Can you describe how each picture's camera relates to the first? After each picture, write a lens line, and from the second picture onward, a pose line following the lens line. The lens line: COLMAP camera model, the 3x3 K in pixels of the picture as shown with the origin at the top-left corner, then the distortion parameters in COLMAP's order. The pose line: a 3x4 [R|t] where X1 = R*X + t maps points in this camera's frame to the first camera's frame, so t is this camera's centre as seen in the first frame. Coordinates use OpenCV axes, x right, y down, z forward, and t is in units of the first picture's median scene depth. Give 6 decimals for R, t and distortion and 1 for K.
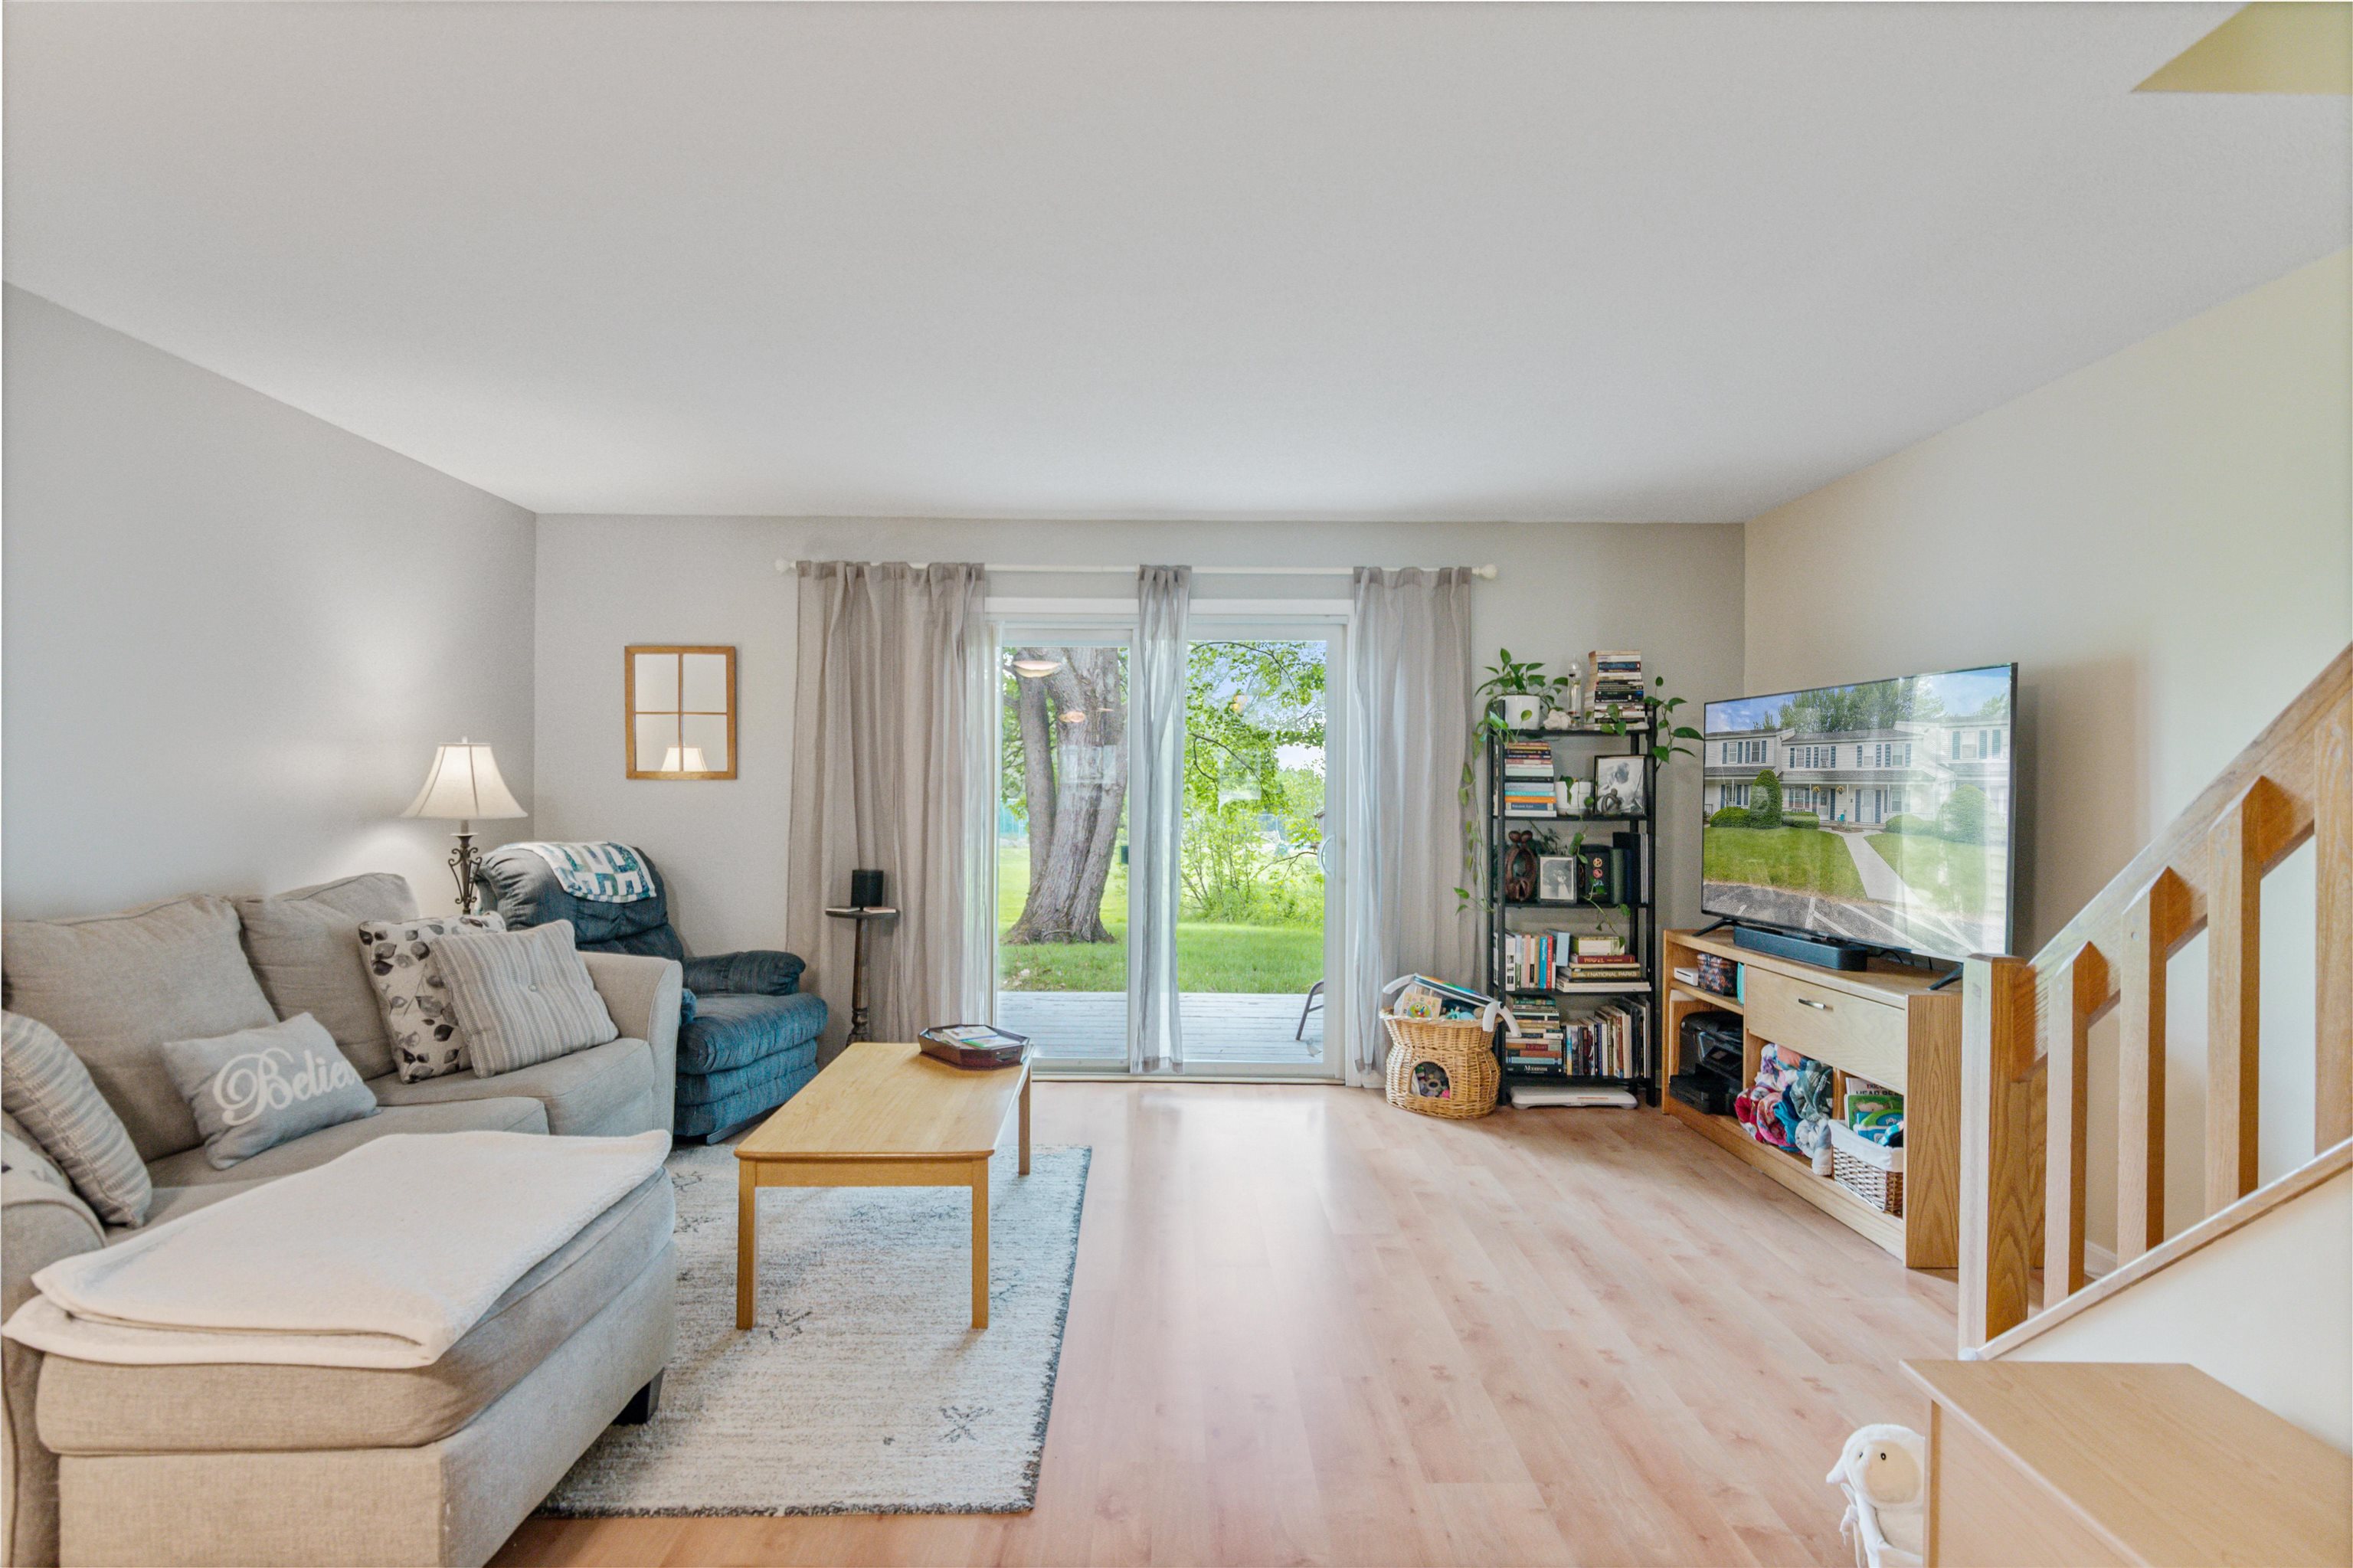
lens RADIAL K [[1170.5, 0, 1173.7], [0, 1170.5, 782.8], [0, 0, 1]] dist [-0.001372, -0.001140]
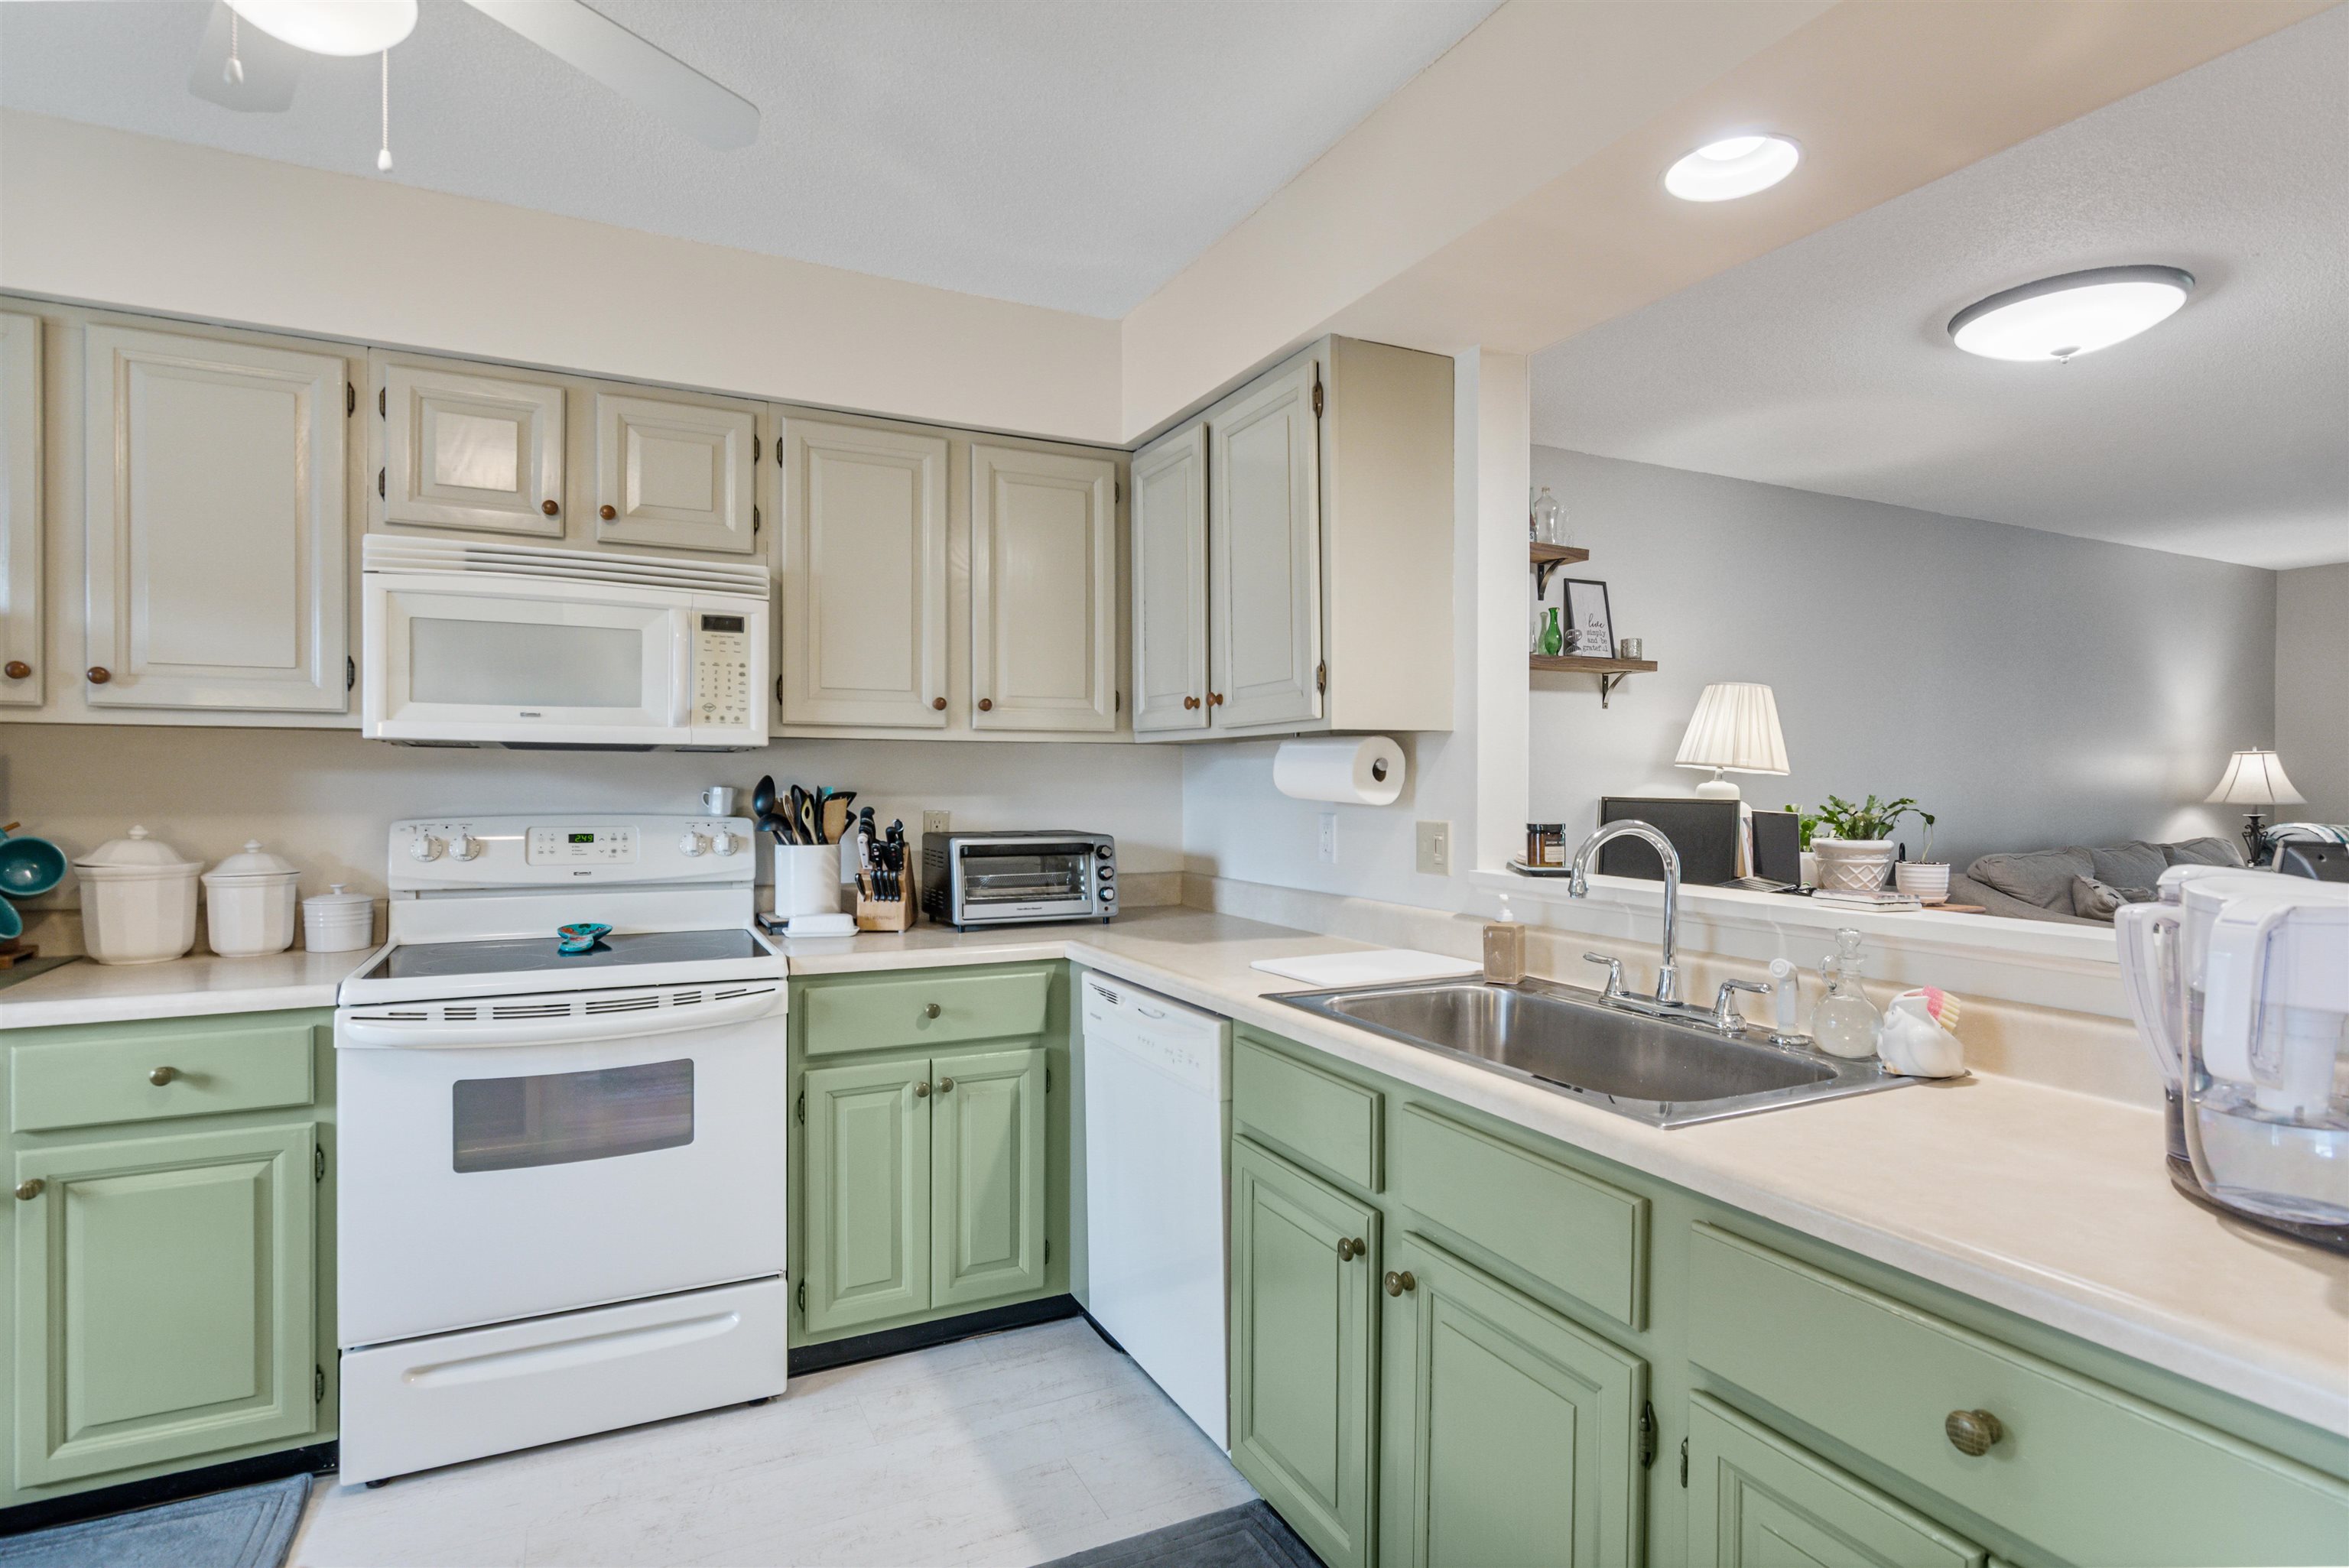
lens RADIAL K [[1168.3, 0, 1162.7], [0, 1168.3, 787.8], [0, 0, 1]] dist [-0.001372, -0.001140]
pose [[0.441048, 0.002152, -0.897481, 0.075898], [0.005658, 0.999971, 0.005178, -0.003891], [0.897466, -0.007361, 0.441023, -0.718224]]
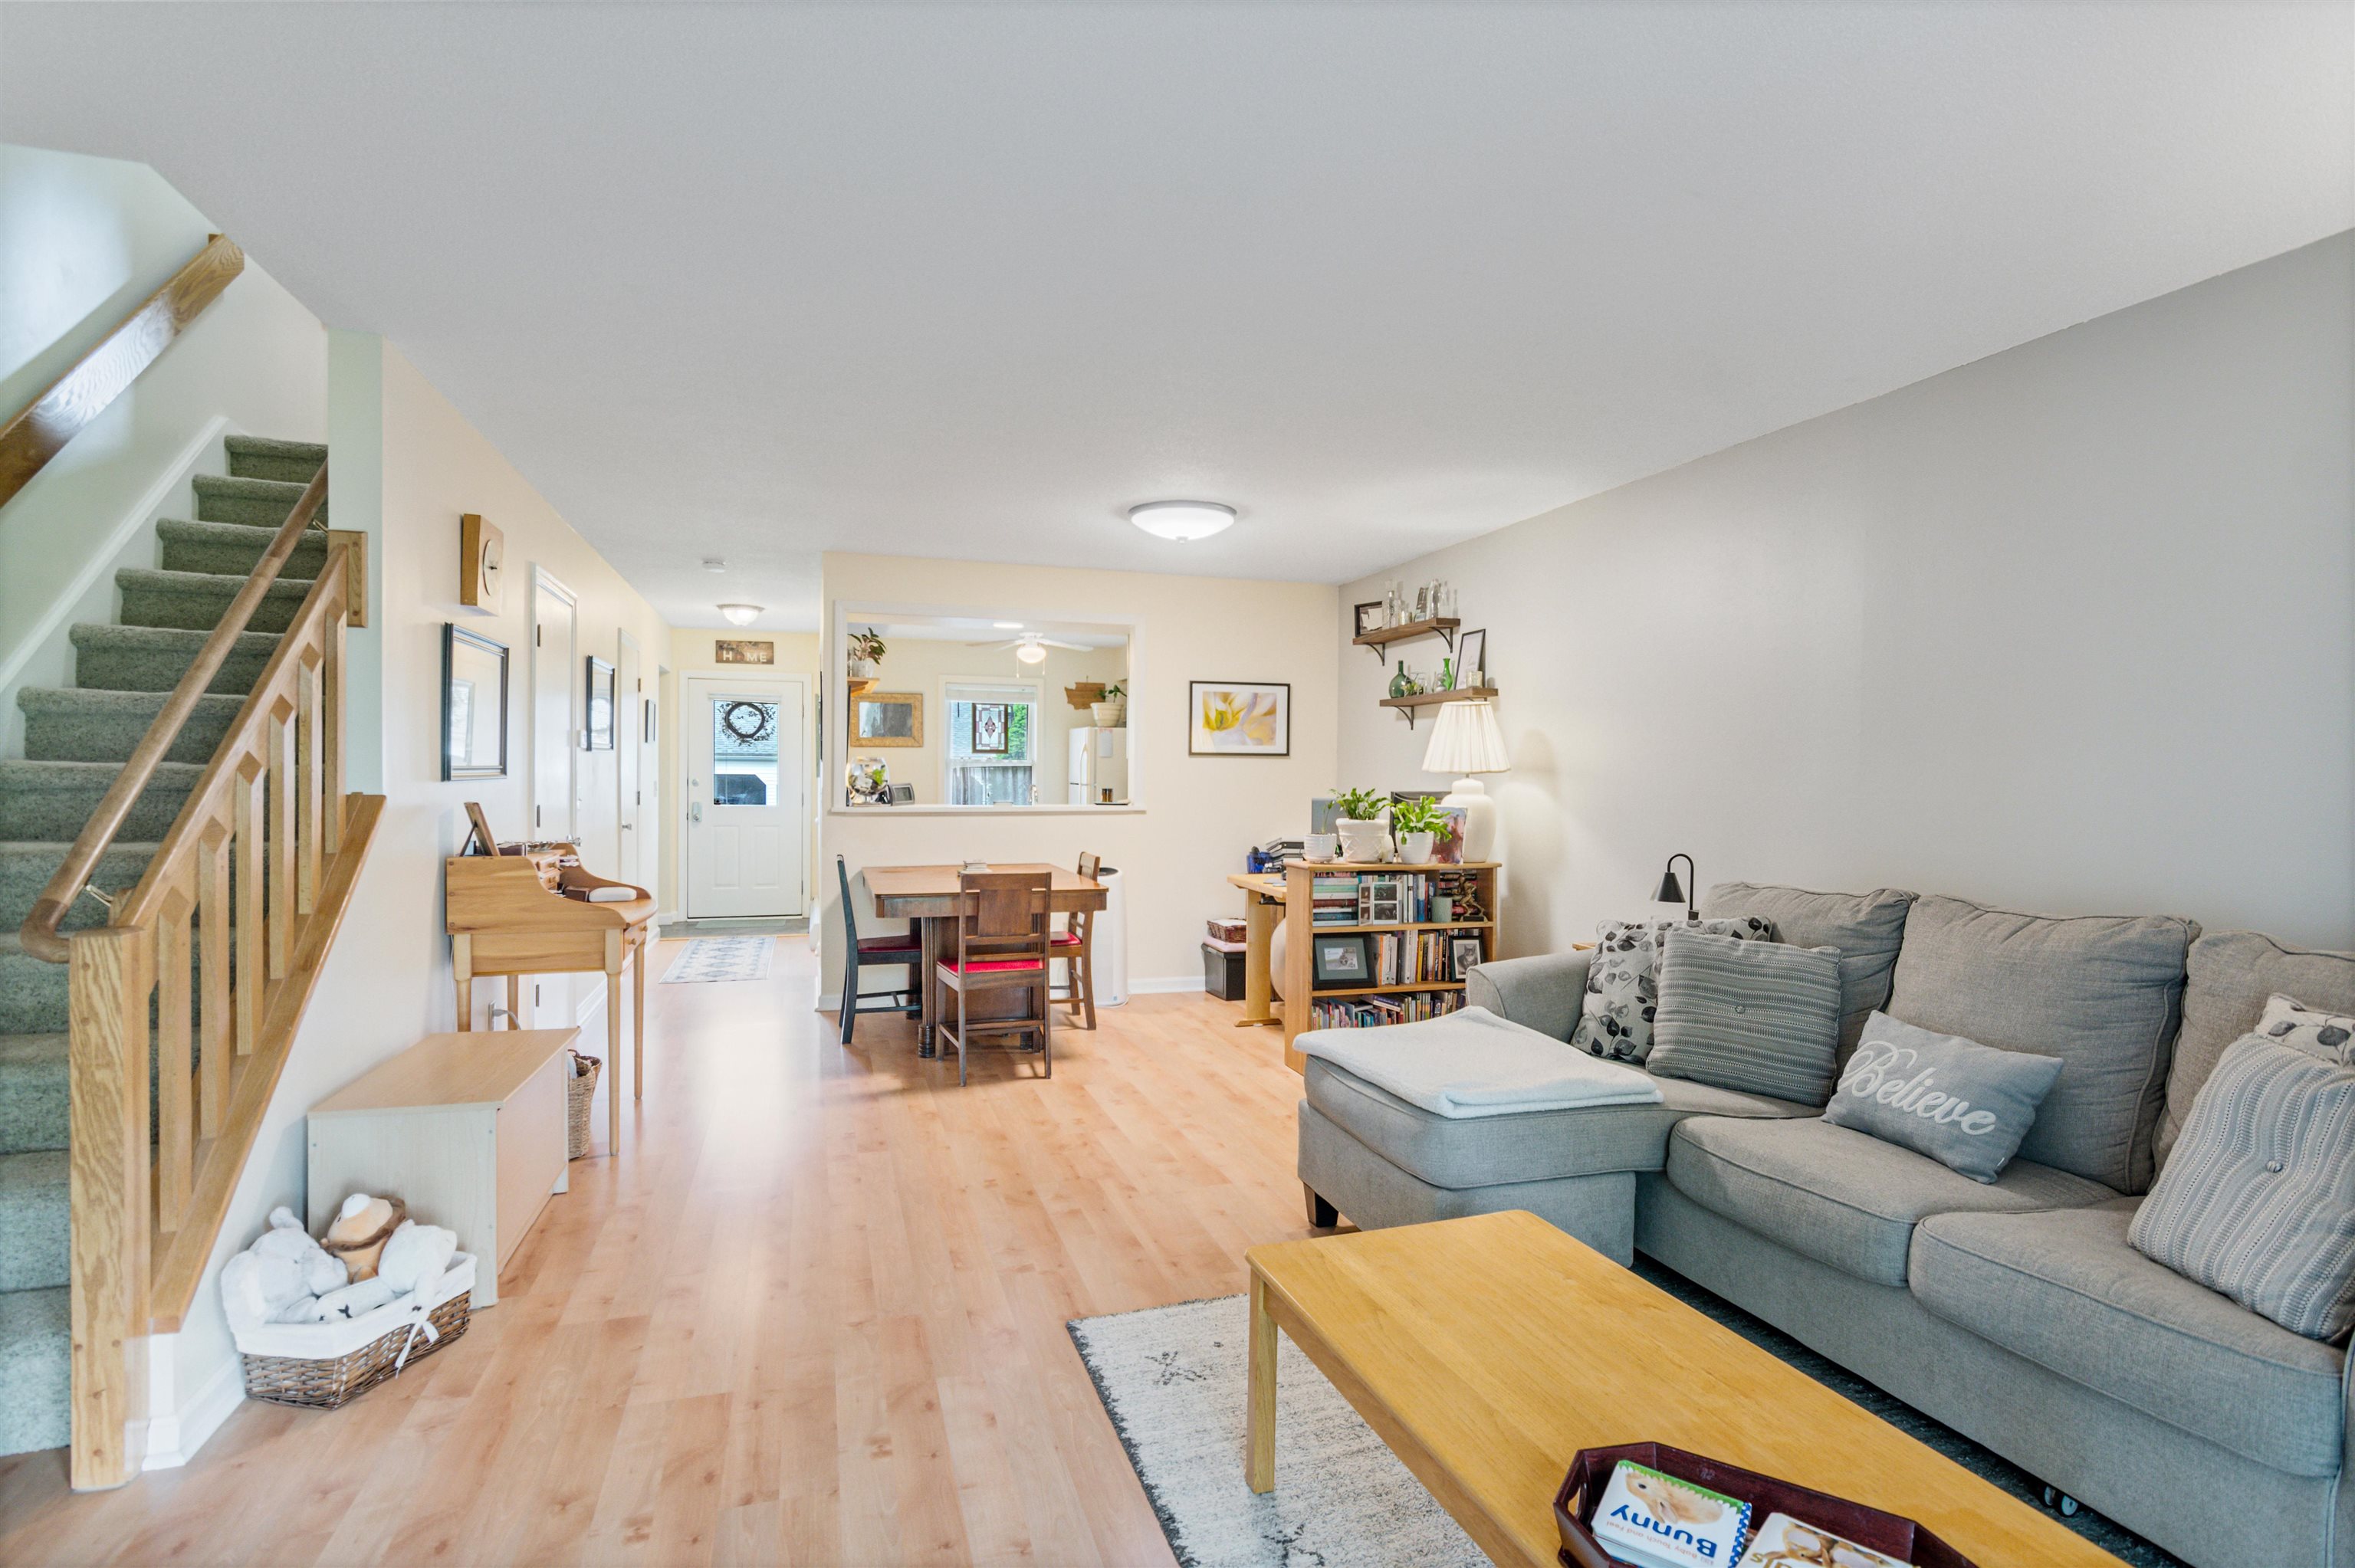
lens RADIAL K [[1134.2, 0, 1175.2], [0, 1134.2, 793.6], [0, 0, 1]] dist [-0.003130, 0.001543]
pose [[-0.953380, -0.013399, -0.301475, 0.065885], [-0.016892, 0.999817, 0.008981, 0.006261], [0.301300, 0.013654, -0.953432, 0.967086]]
